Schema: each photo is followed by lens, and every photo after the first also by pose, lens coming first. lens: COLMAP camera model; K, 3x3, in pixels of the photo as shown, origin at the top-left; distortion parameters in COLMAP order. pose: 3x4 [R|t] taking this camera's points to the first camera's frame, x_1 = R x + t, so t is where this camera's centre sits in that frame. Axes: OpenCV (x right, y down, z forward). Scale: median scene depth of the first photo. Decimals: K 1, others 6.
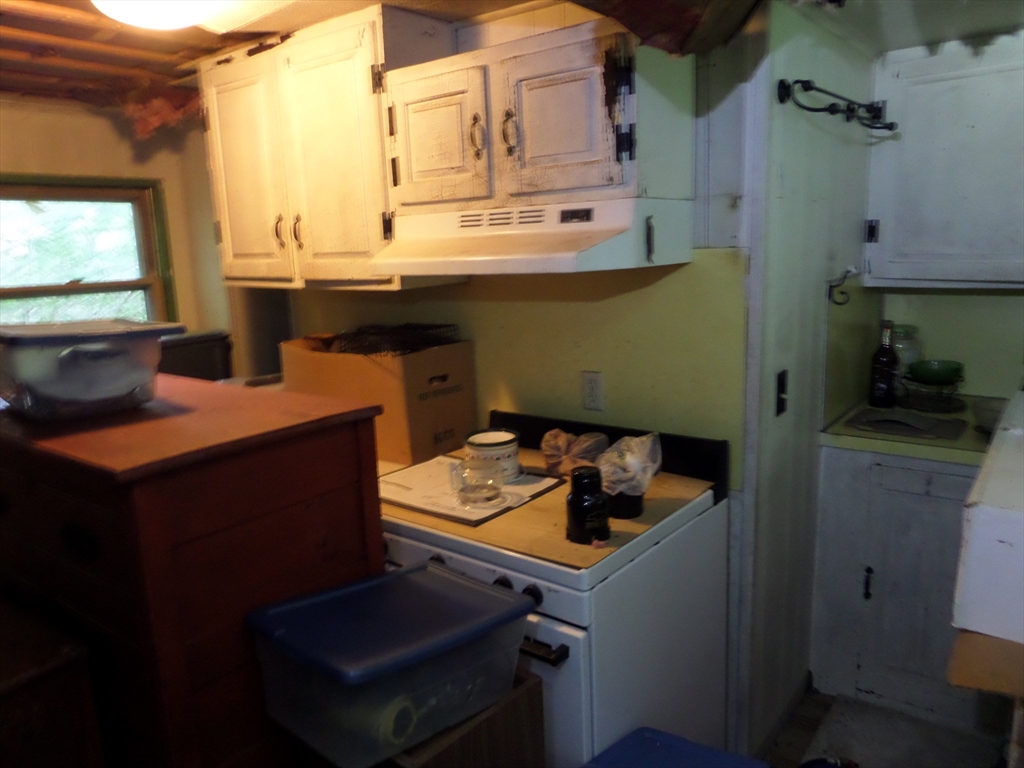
lens RADIAL K [[764.9, 0, 512.0], [0, 764.9, 384.0], [0, 0, 1]] dist [-0.003496, -0.002055]
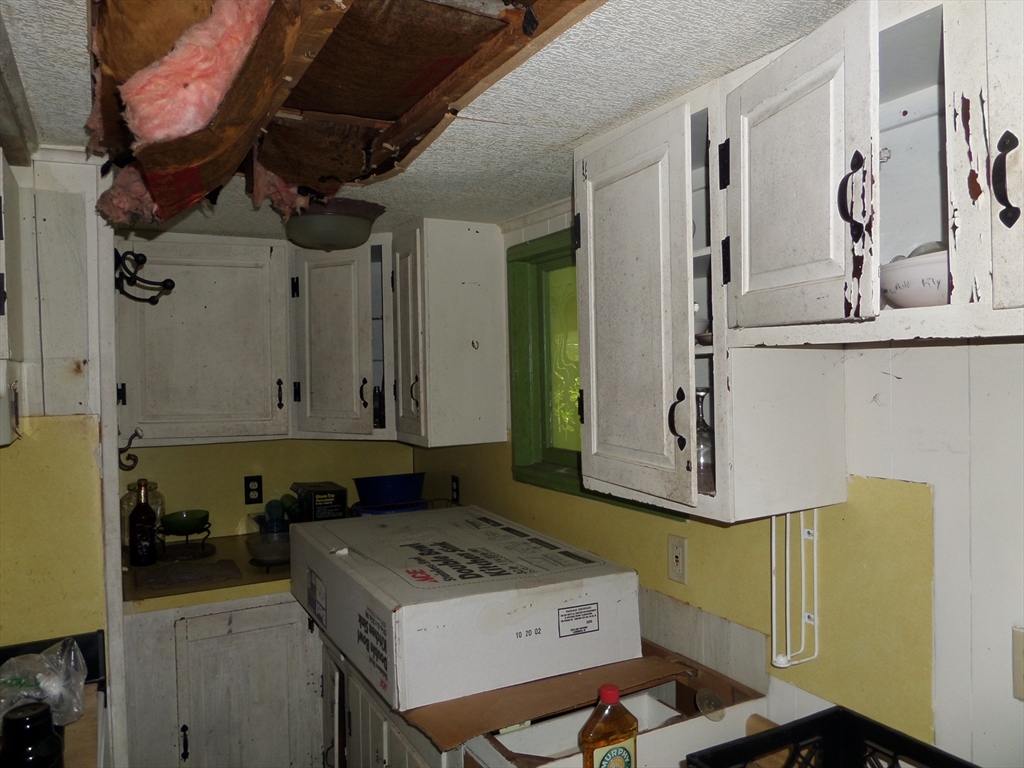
lens RADIAL K [[764.9, 0, 512.0], [0, 764.9, 384.0], [0, 0, 1]] dist [-0.003496, -0.002055]
pose [[0.397490, 0.009213, 0.917560, -0.292744], [0.173337, 0.981193, -0.084942, -0.040662], [-0.901086, 0.192811, 0.388417, 0.144821]]
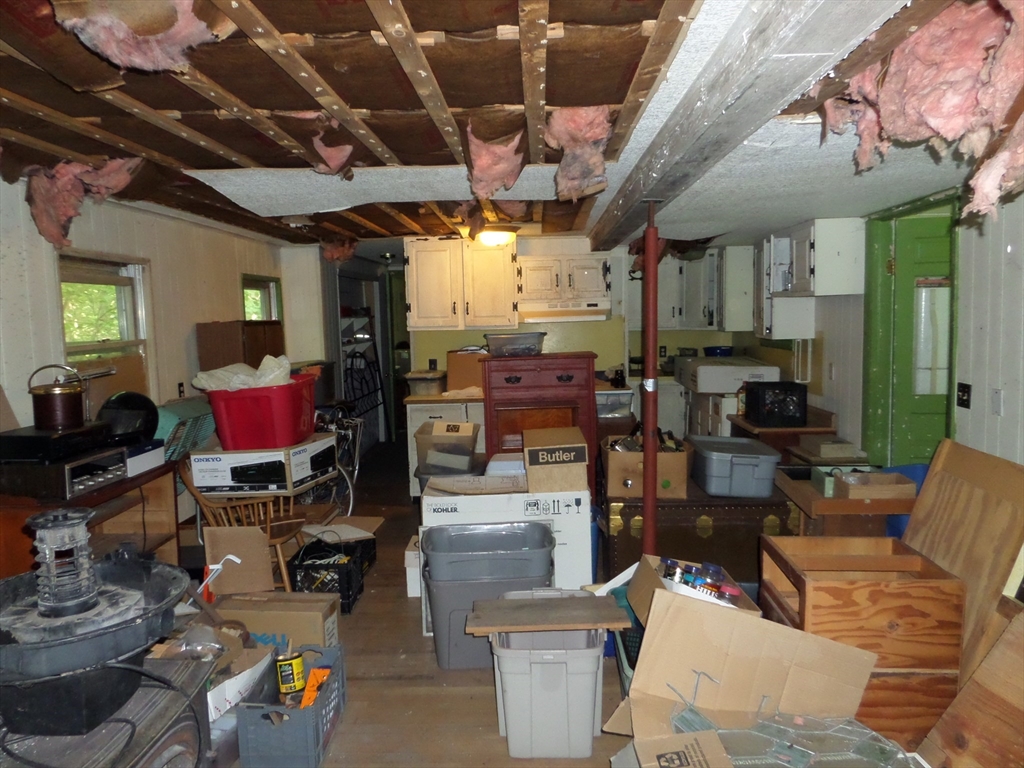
lens RADIAL K [[764.9, 0, 512.0], [0, 764.9, 384.0], [0, 0, 1]] dist [-0.003496, -0.002055]
pose [[0.802790, -0.038170, 0.595039, -1.871077], [0.101901, 0.992050, -0.073841, 0.291837], [-0.587490, 0.119914, 0.800297, -1.254744]]
